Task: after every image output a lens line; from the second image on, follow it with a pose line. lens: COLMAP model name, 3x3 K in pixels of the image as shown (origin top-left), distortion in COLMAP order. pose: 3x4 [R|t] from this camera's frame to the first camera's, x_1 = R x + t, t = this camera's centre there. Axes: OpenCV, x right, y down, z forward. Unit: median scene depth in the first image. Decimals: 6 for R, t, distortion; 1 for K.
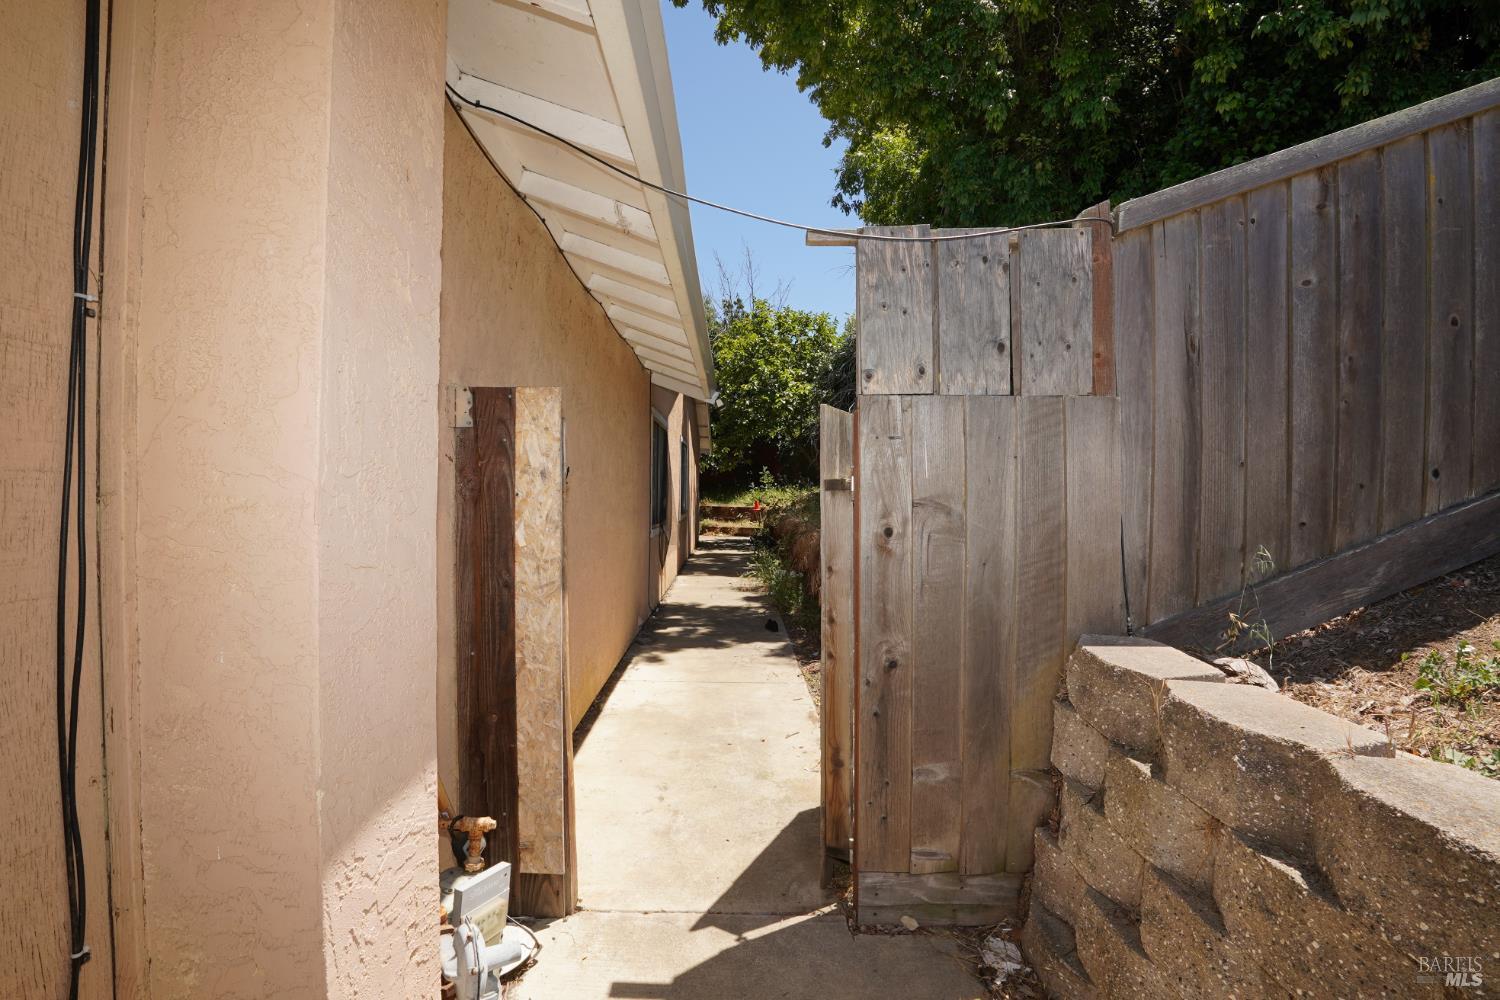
lens RADIAL K [[653.4, 0, 753.4], [0, 653.4, 501.5], [0, 0, 1]] dist [-0.068472, 0.014052]
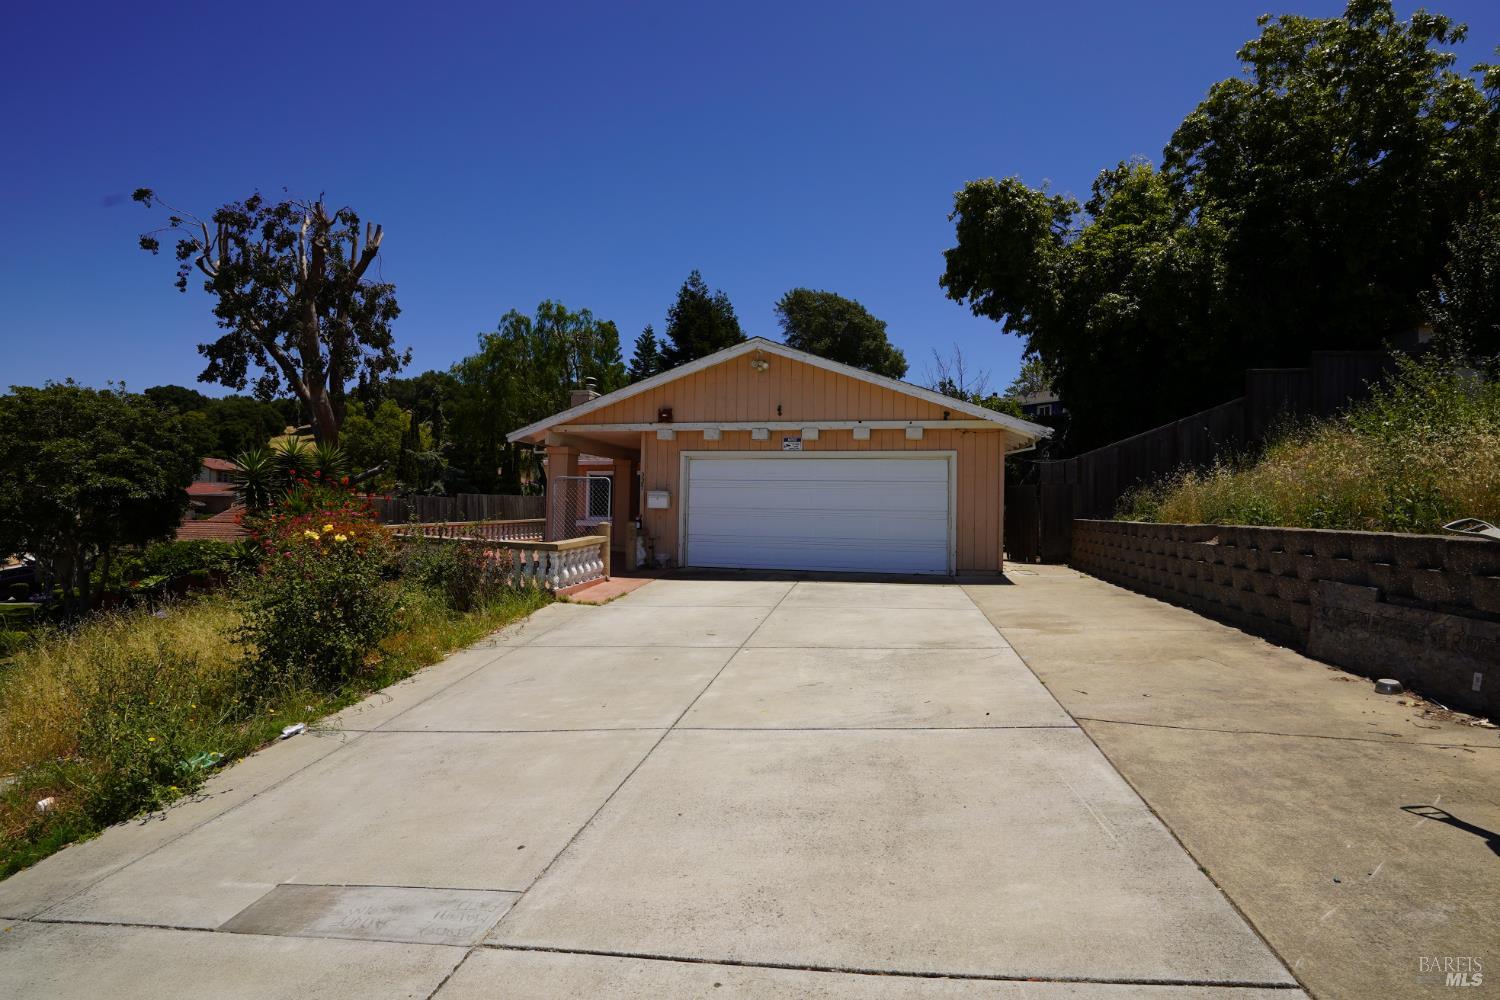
lens RADIAL K [[655.9, 0, 755.6], [0, 655.9, 501.4], [0, 0, 1]] dist [-0.073913, 0.017744]
pose [[0.969826, -0.000773, -0.243797, -0.143419], [-0.008401, 0.999295, -0.036588, 0.039176], [0.243654, 0.037532, 0.969136, -0.843108]]
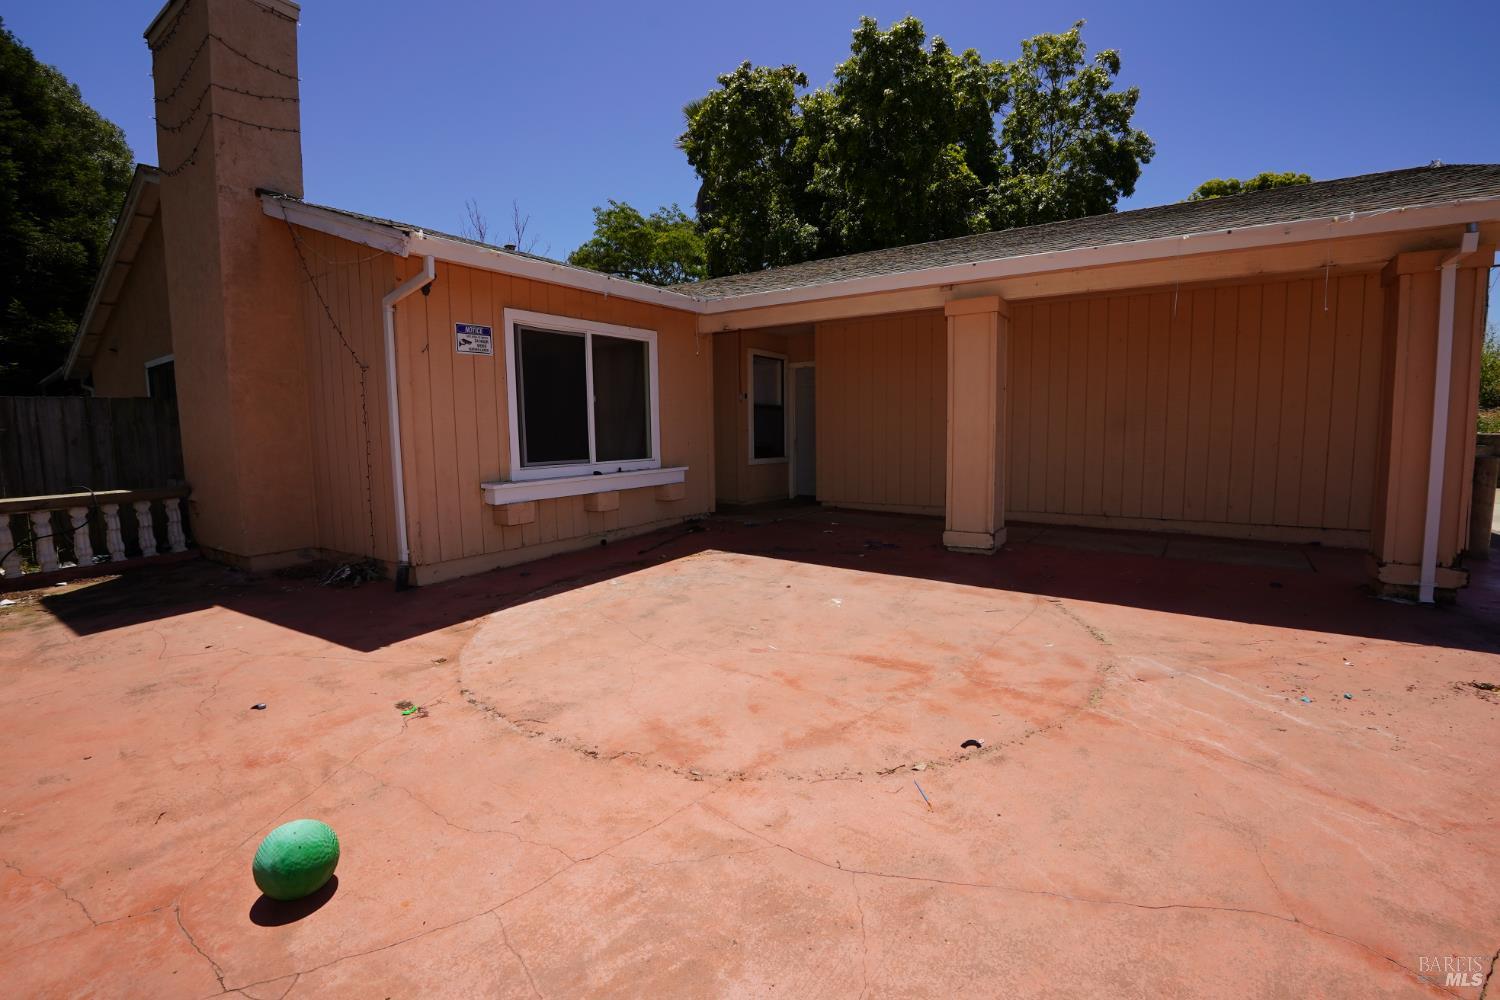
lens RADIAL K [[655.8, 0, 750.0], [0, 655.8, 500.0], [0, 0, 1]] dist [-0.066703, 0.011620]
pose [[0.586445, -0.103426, 0.803359, -1.015868], [0.036763, 0.994191, 0.101158, 0.009031], [-0.809154, -0.029790, 0.586841, 0.013044]]
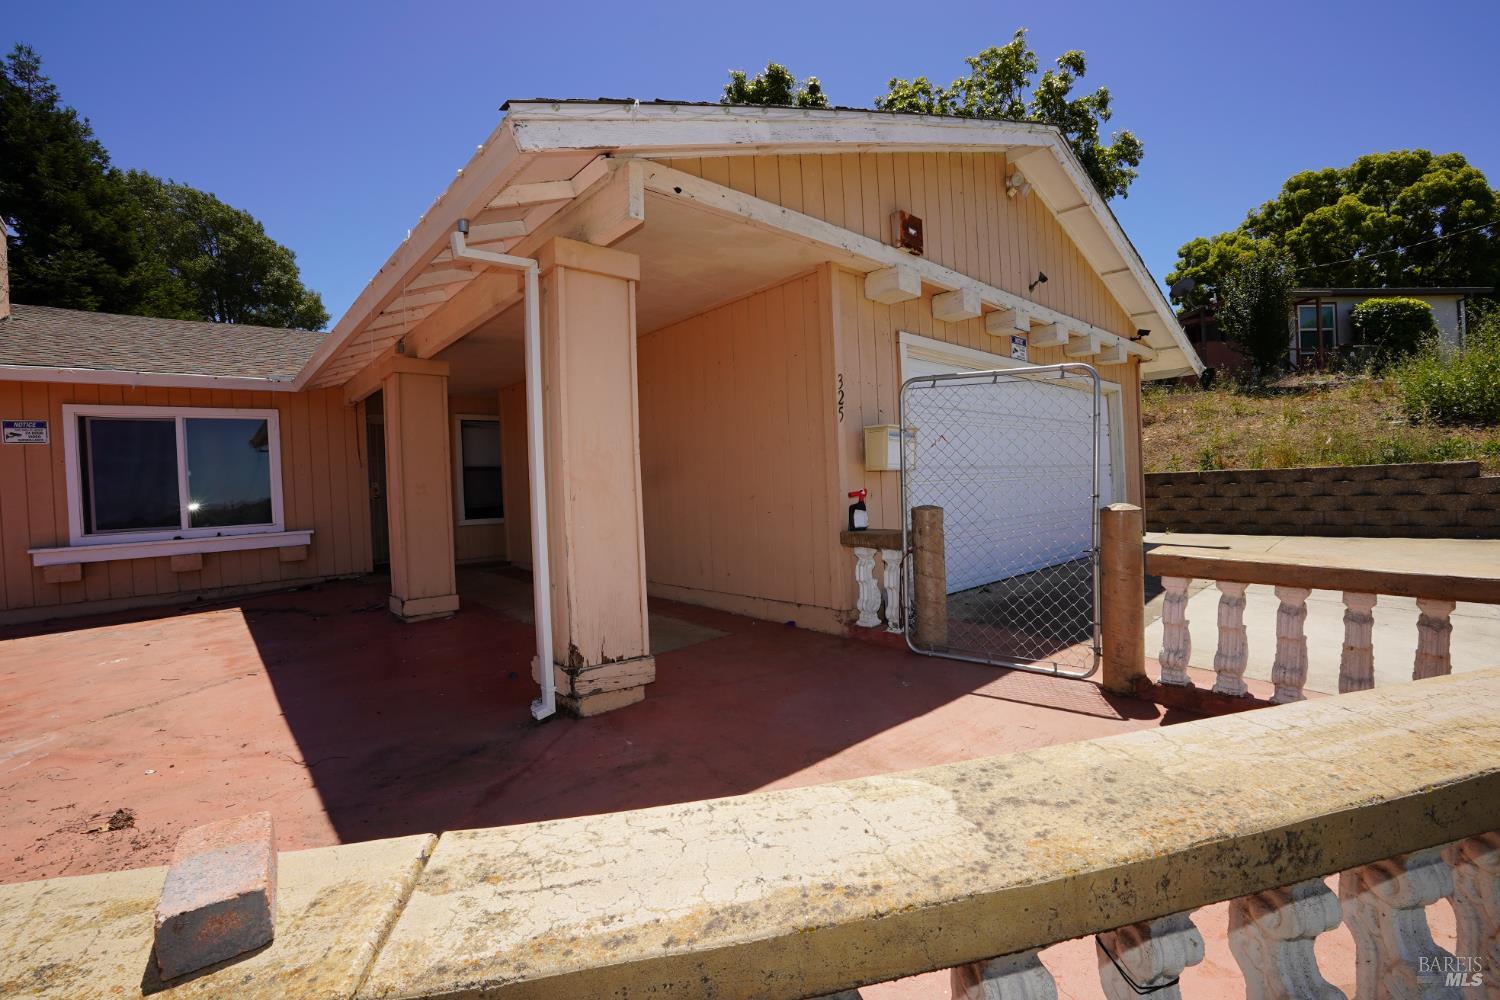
lens RADIAL K [[653.4, 0, 753.4], [0, 653.4, 501.5], [0, 0, 1]] dist [-0.068472, 0.014052]
pose [[0.764817, -0.057280, 0.641696, -0.702029], [0.063554, 0.997889, 0.013327, 0.024744], [-0.641105, 0.030590, 0.766843, -0.285546]]
